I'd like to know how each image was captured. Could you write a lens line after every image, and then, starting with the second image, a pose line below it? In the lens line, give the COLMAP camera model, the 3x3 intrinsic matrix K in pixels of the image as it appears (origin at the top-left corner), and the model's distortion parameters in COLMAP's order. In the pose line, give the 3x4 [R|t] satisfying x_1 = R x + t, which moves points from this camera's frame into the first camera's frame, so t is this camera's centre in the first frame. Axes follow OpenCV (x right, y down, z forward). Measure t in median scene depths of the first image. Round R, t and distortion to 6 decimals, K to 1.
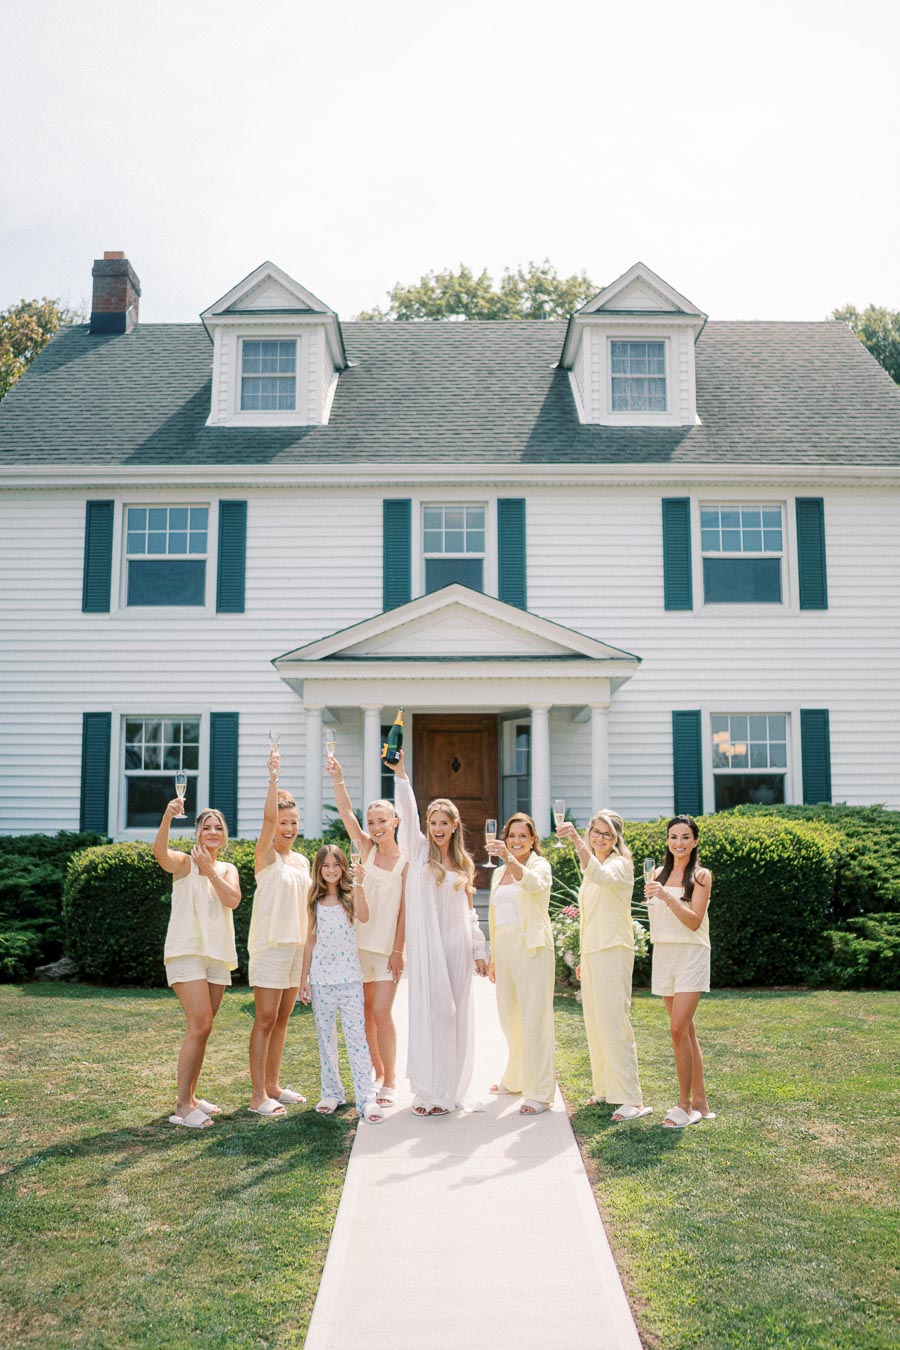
lens RADIAL K [[1289.7, 0, 450.0], [0, 1289.7, 675.0], [0, 0, 1]] dist [-0.114552, 0.135632]
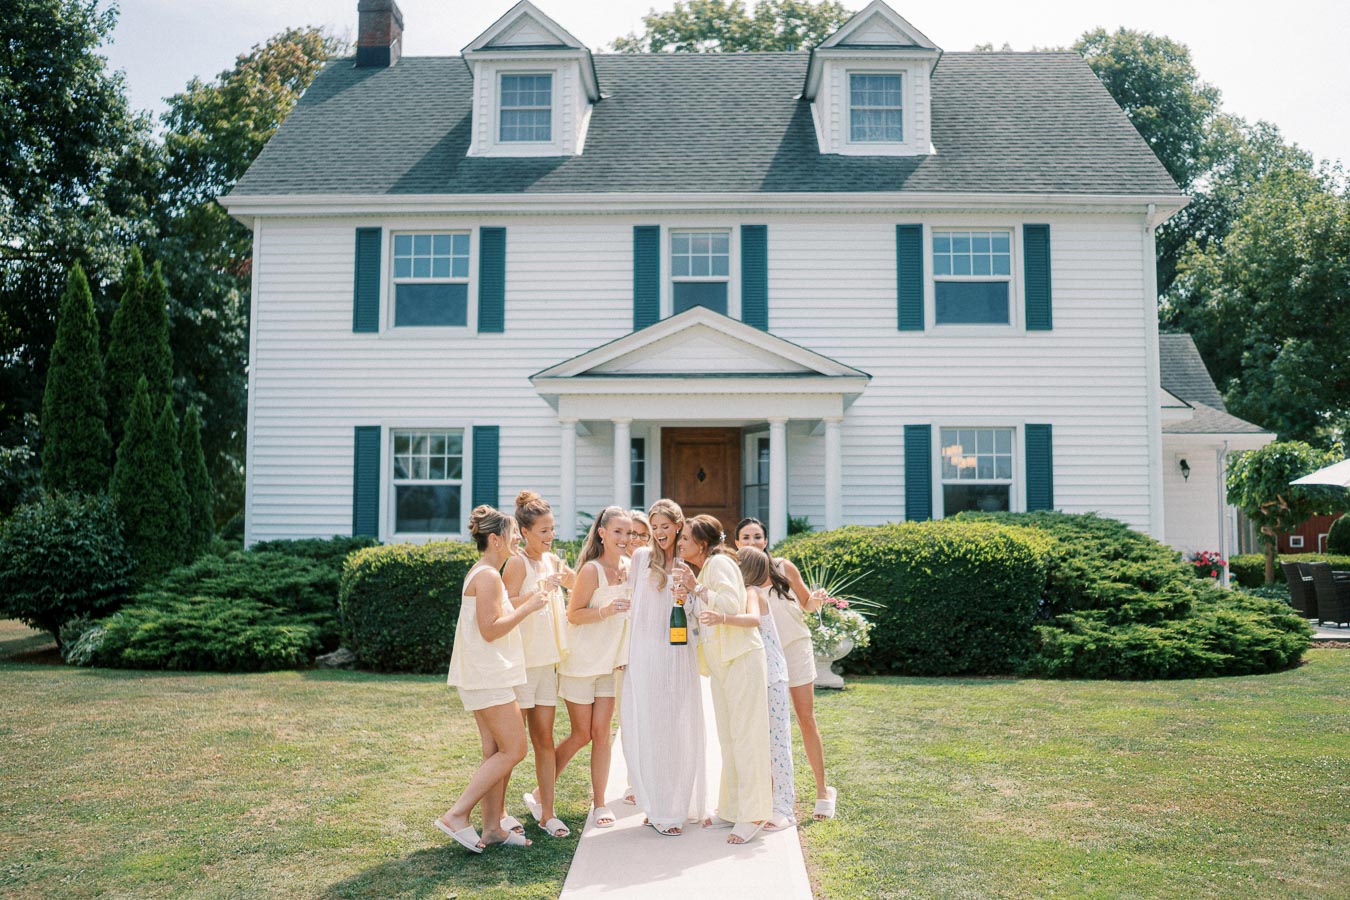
lens RADIAL K [[1270.4, 0, 682.4], [0, 1270.4, 454.2], [0, 0, 1]] dist [-0.108554, 0.116552]
pose [[0.999797, 0.002078, -0.020033, 0.009853], [-0.001106, 0.998826, 0.048432, 0.001384], [0.020110, -0.048400, 0.998626, -0.054589]]
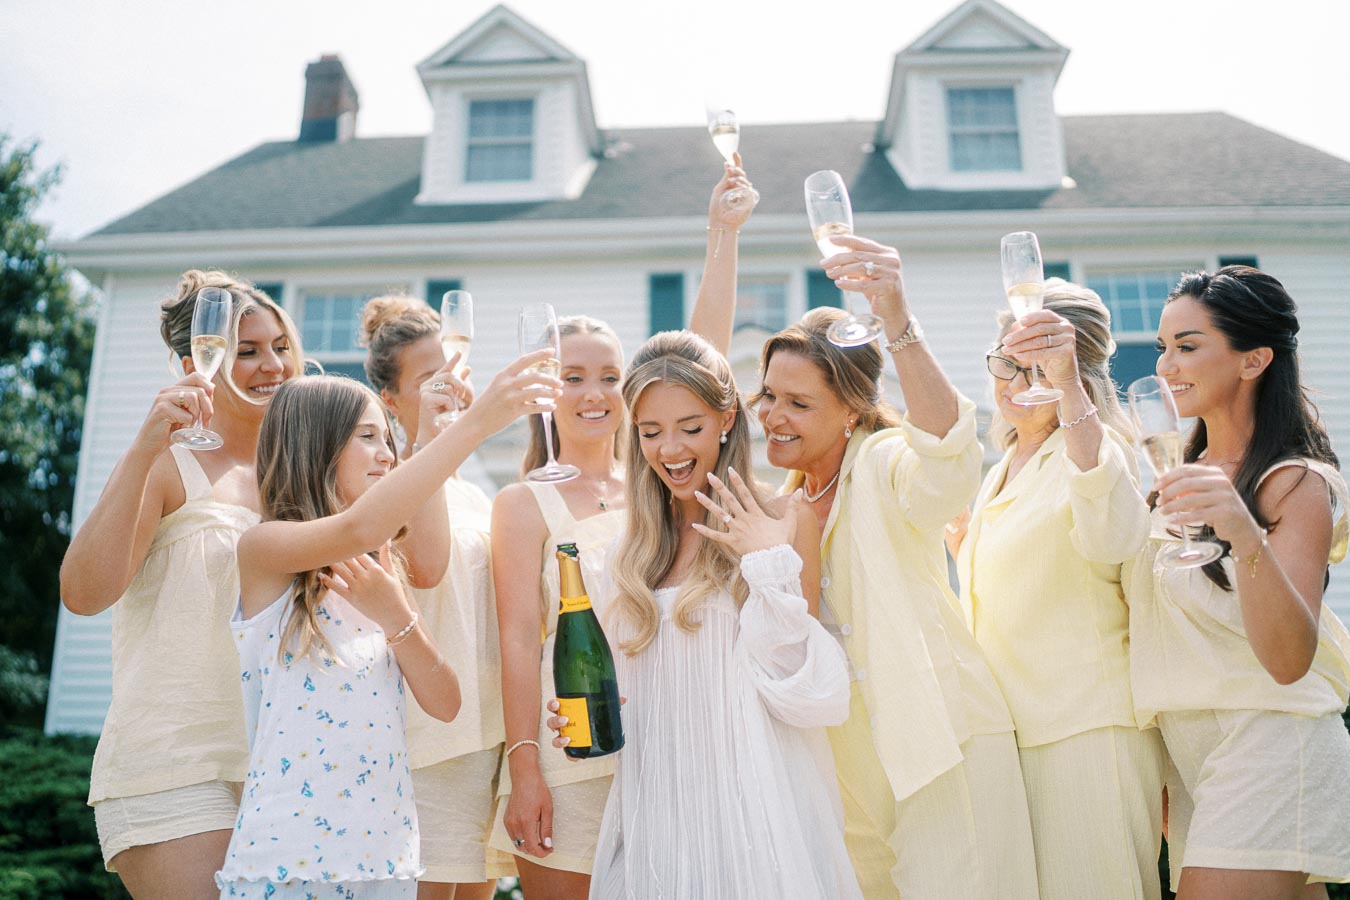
lens RADIAL K [[1289.7, 0, 675.0], [0, 1289.7, 450.0], [0, 0, 1]] dist [-0.114552, 0.135632]
pose [[0.998469, -0.019346, -0.051813, -0.000367], [0.010221, 0.985237, -0.170889, 0.085692], [0.054354, 0.170098, 0.983927, 0.301374]]
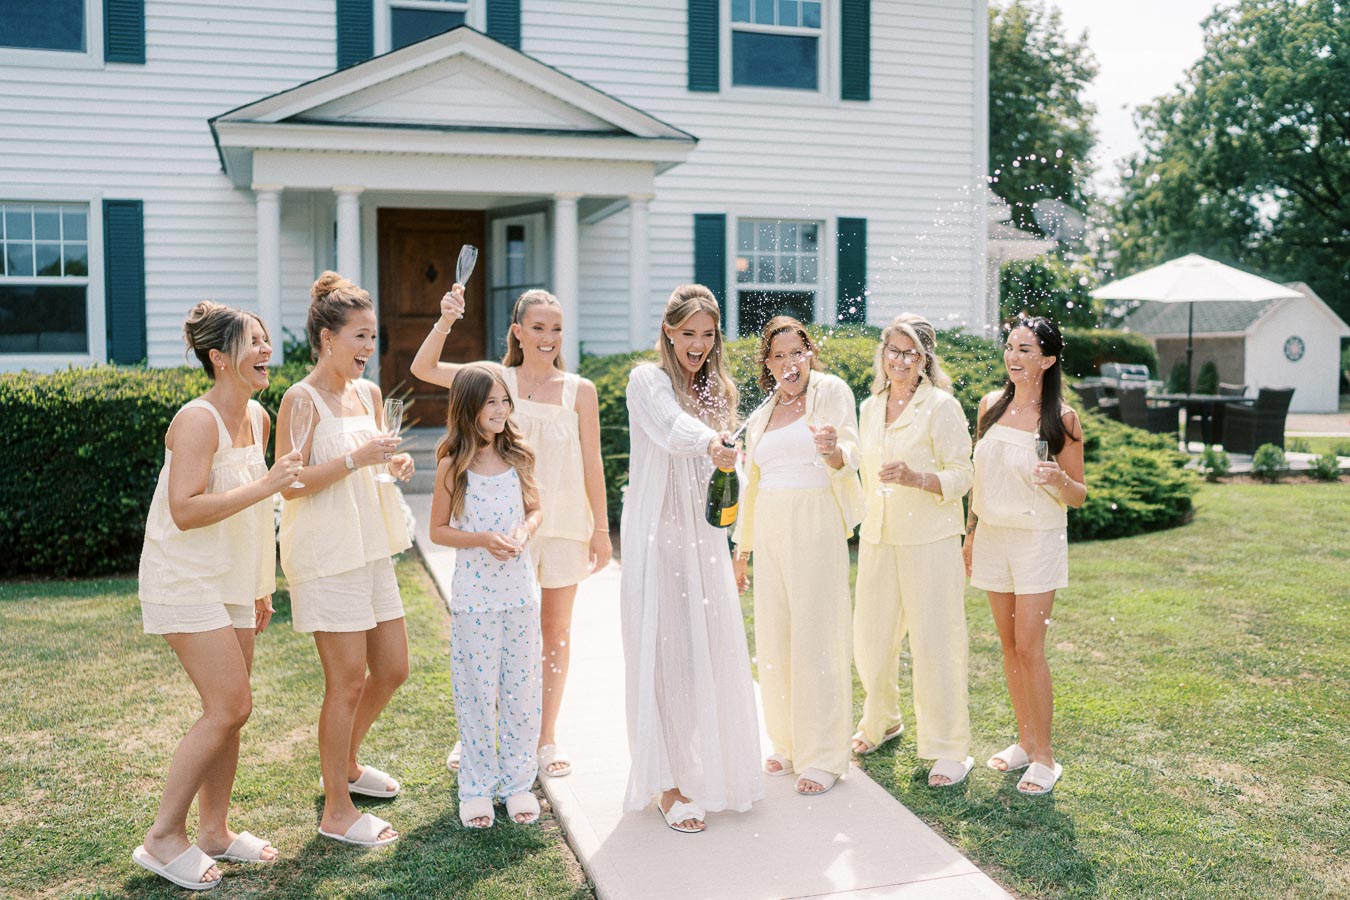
lens RADIAL K [[1289.7, 0, 675.0], [0, 1289.7, 450.0], [0, 0, 1]] dist [-0.114552, 0.135632]
pose [[0.958626, -0.019795, 0.283978, -0.078620], [-0.033859, 0.982569, 0.182789, 0.026669], [-0.282646, -0.184841, 0.941246, 0.187937]]
